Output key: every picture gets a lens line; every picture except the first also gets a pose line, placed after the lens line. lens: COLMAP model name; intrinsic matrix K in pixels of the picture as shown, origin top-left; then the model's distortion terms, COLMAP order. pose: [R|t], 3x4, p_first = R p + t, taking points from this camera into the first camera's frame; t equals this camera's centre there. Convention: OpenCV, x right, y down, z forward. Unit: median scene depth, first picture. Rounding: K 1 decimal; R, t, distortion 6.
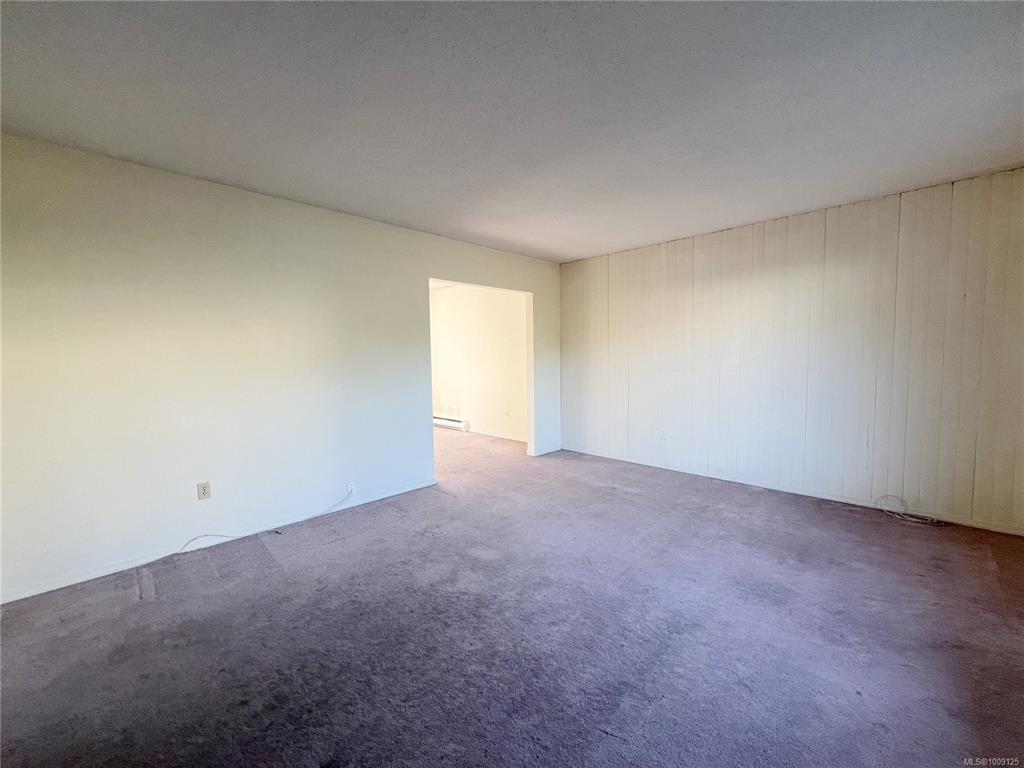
lens RADIAL K [[411.4, 0, 508.2], [0, 411.4, 384.5], [0, 0, 1]] dist [-0.000512, -0.000263]
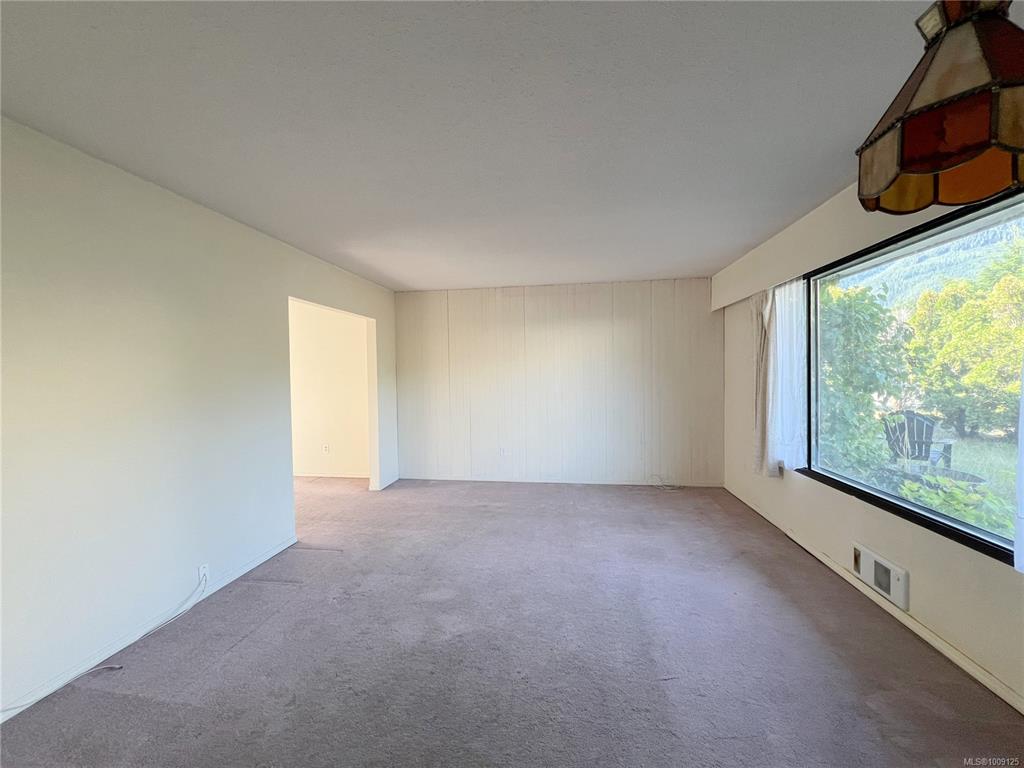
lens RADIAL K [[411.4, 0, 508.2], [0, 411.4, 384.5], [0, 0, 1]] dist [-0.000512, -0.000263]
pose [[0.803515, -0.013611, 0.595129, -0.394612], [0.044696, 0.998296, -0.037515, -0.030746], [-0.593605, 0.056743, 0.802754, 0.077593]]
